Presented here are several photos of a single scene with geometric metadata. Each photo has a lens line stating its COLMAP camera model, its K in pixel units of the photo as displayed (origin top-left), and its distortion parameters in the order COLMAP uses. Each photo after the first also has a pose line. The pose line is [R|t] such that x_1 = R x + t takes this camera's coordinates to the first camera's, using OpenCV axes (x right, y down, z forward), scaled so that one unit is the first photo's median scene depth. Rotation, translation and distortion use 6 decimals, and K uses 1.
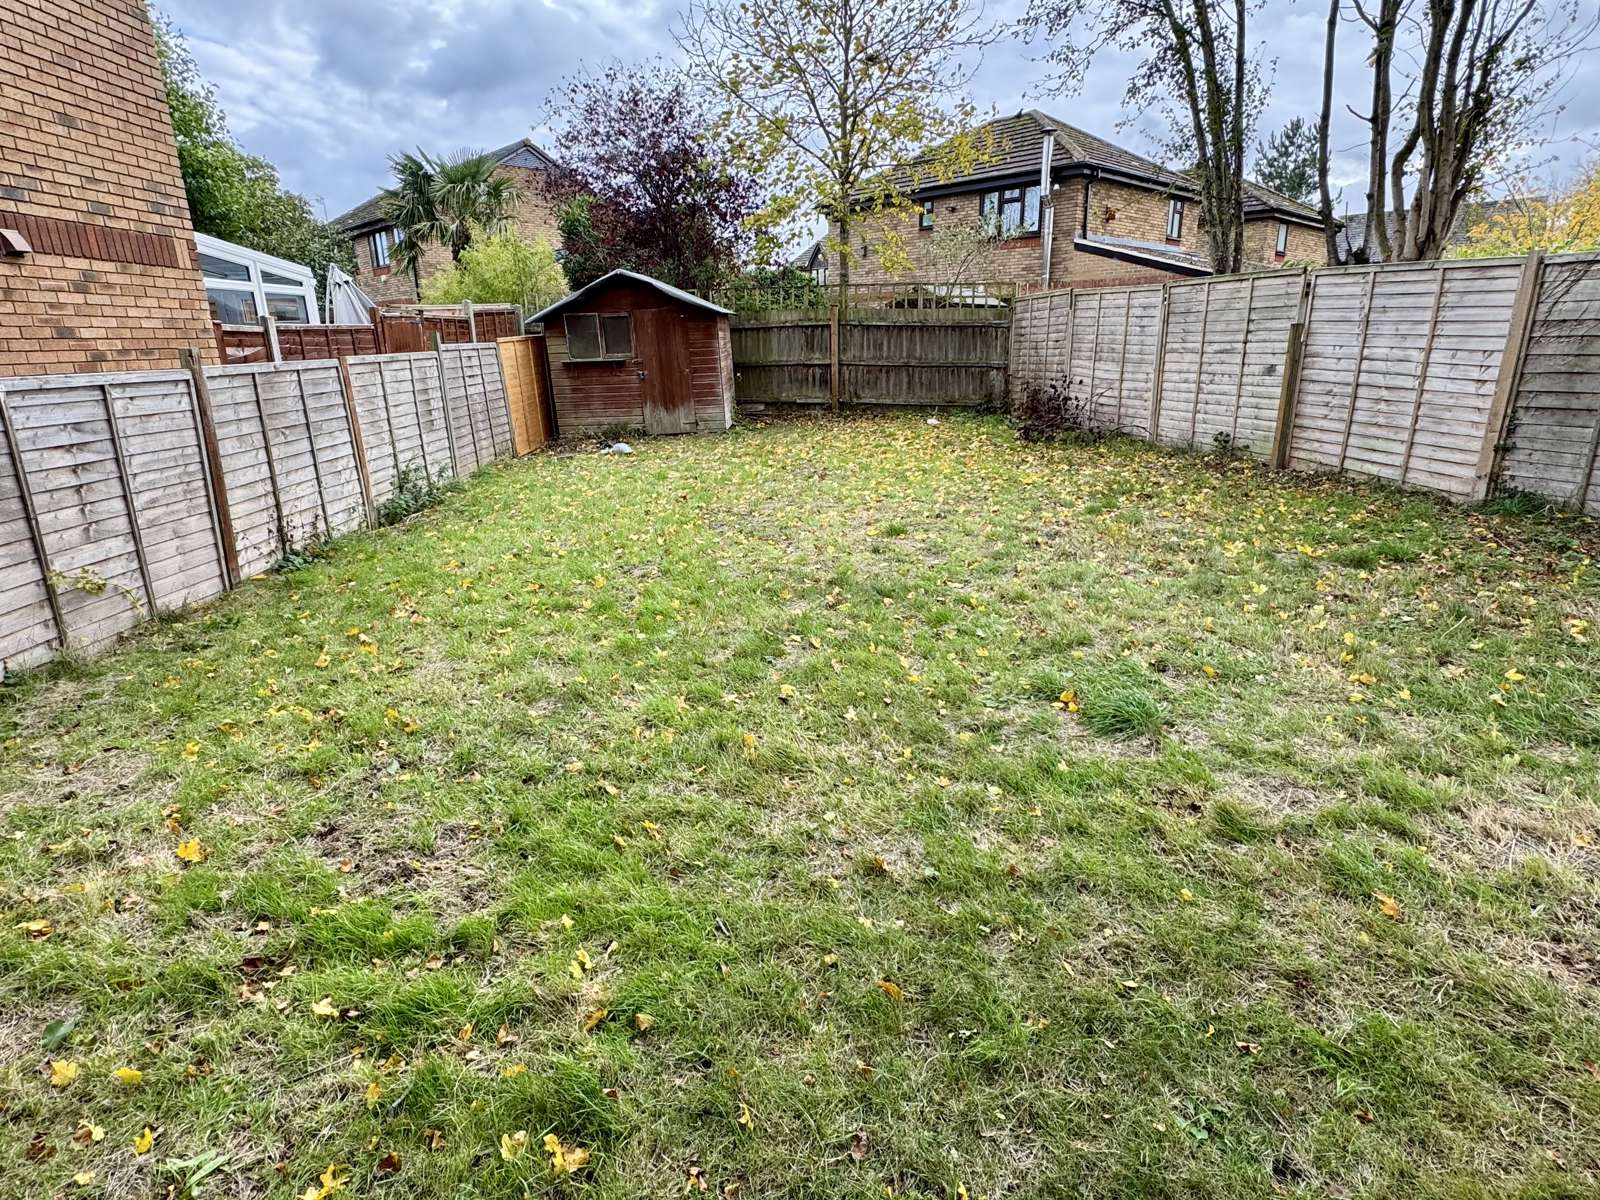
lens RADIAL K [[850.9, 0, 800.0], [0, 850.9, 600.0], [0, 0, 1]] dist [0.000167, 0.001122]
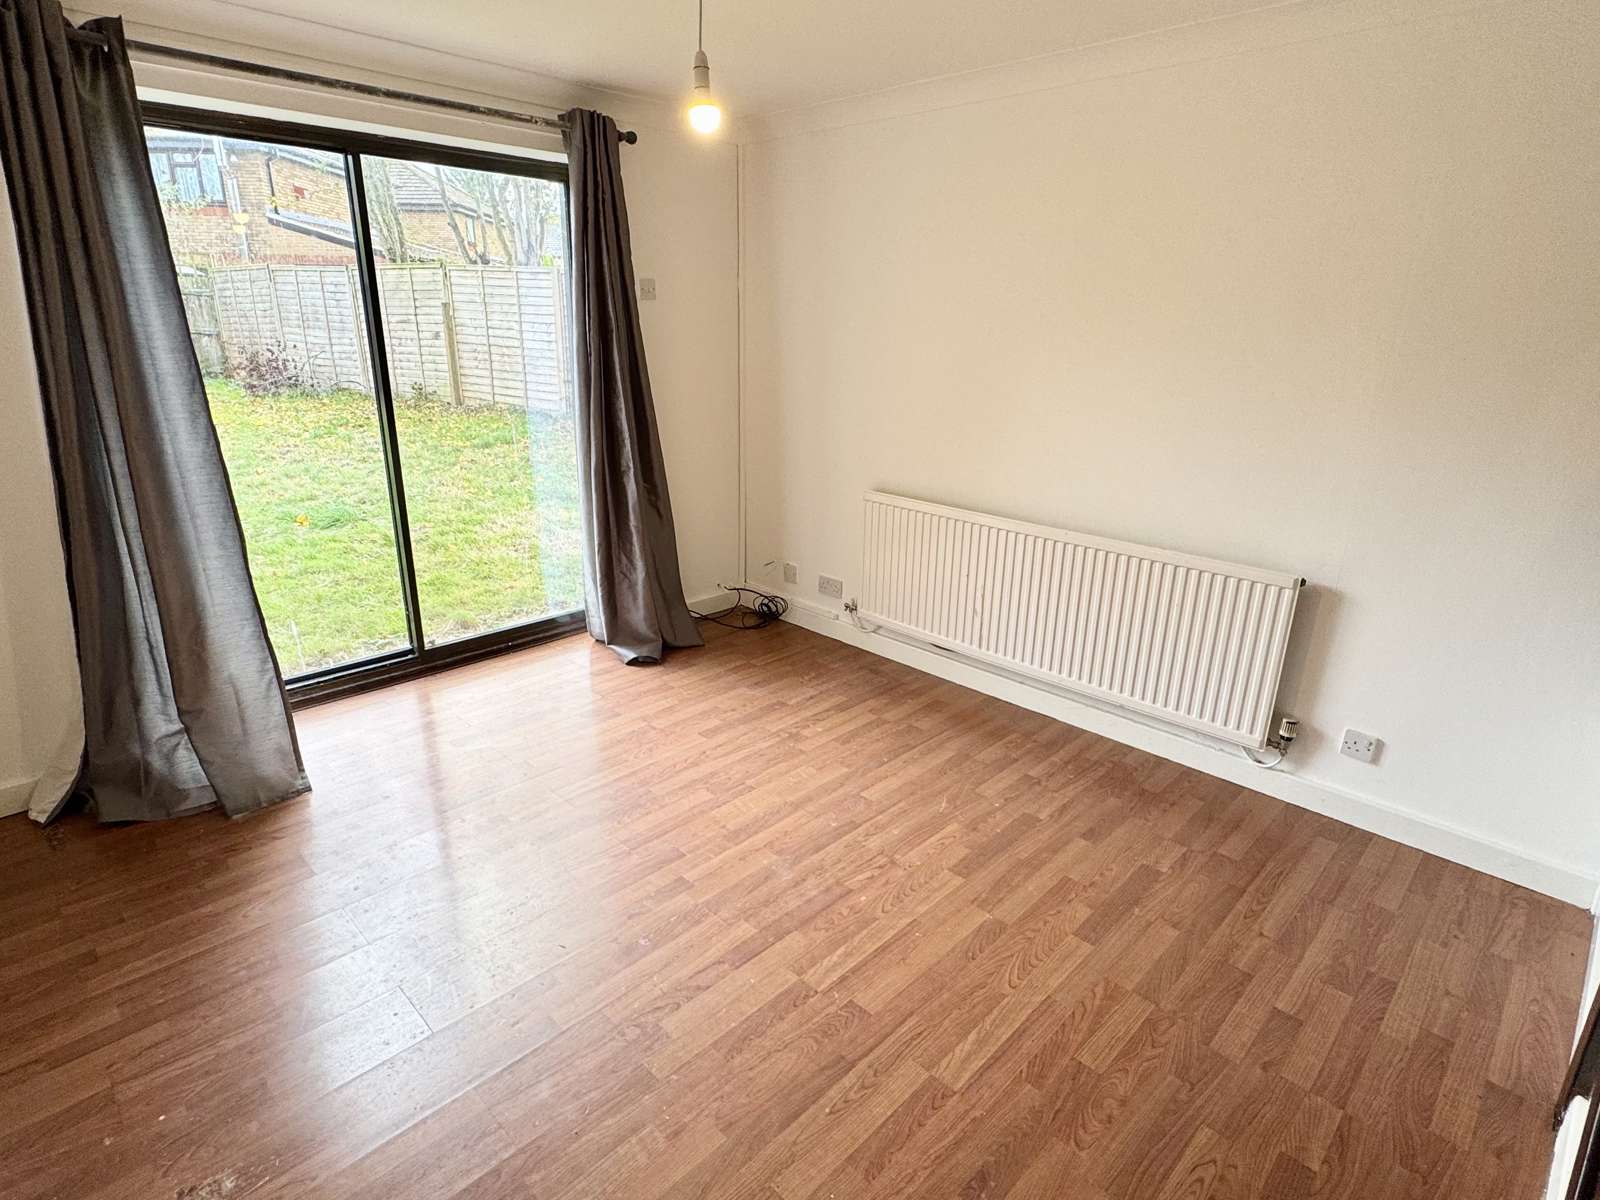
lens RADIAL K [[850.9, 0, 800.0], [0, 850.9, 600.0], [0, 0, 1]] dist [0.000167, 0.001122]
pose [[0.693870, -0.198978, 0.692064, -0.080270], [0.183524, 0.978194, 0.097241, 0.117737], [-0.696322, 0.059537, 0.715256, -0.357224]]
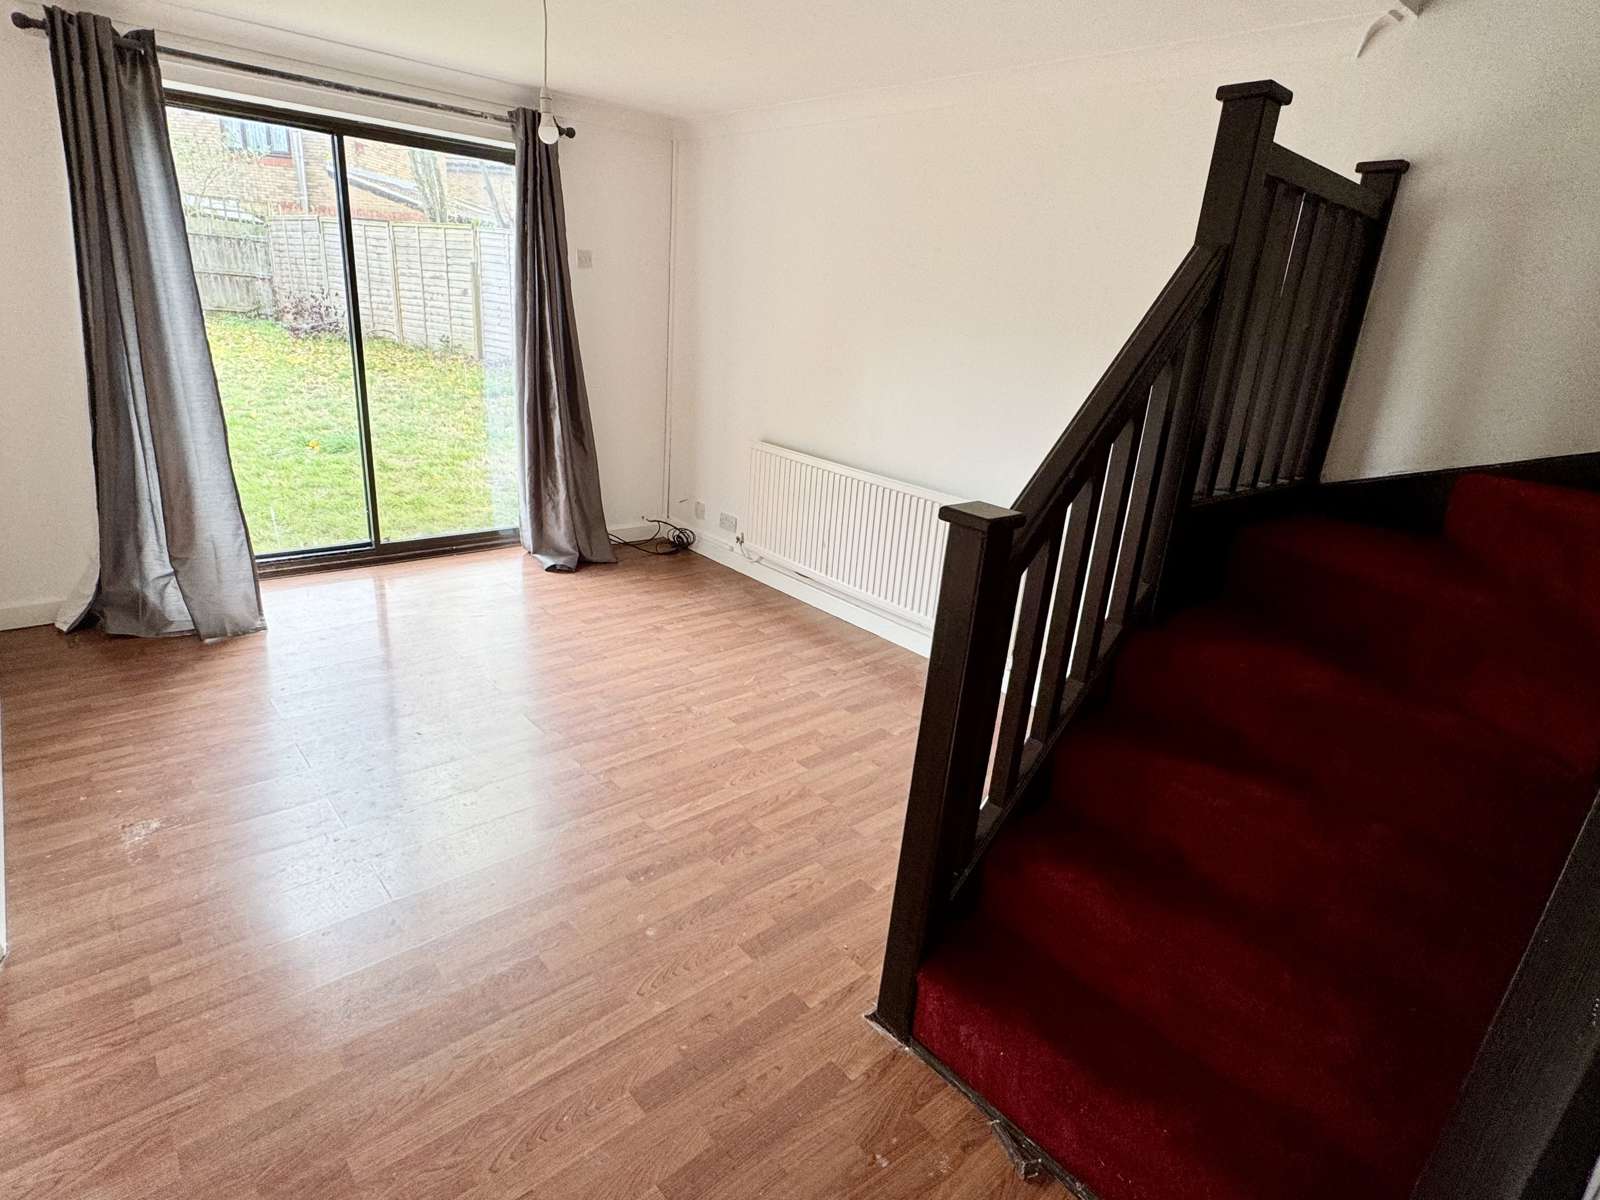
lens RADIAL K [[850.9, 0, 800.0], [0, 850.9, 600.0], [0, 0, 1]] dist [0.000167, 0.001122]
pose [[0.734937, -0.155707, 0.660017, -0.081219], [0.110511, 0.987772, 0.109974, 0.151941], [-0.669070, -0.007885, 0.743157, -0.472035]]
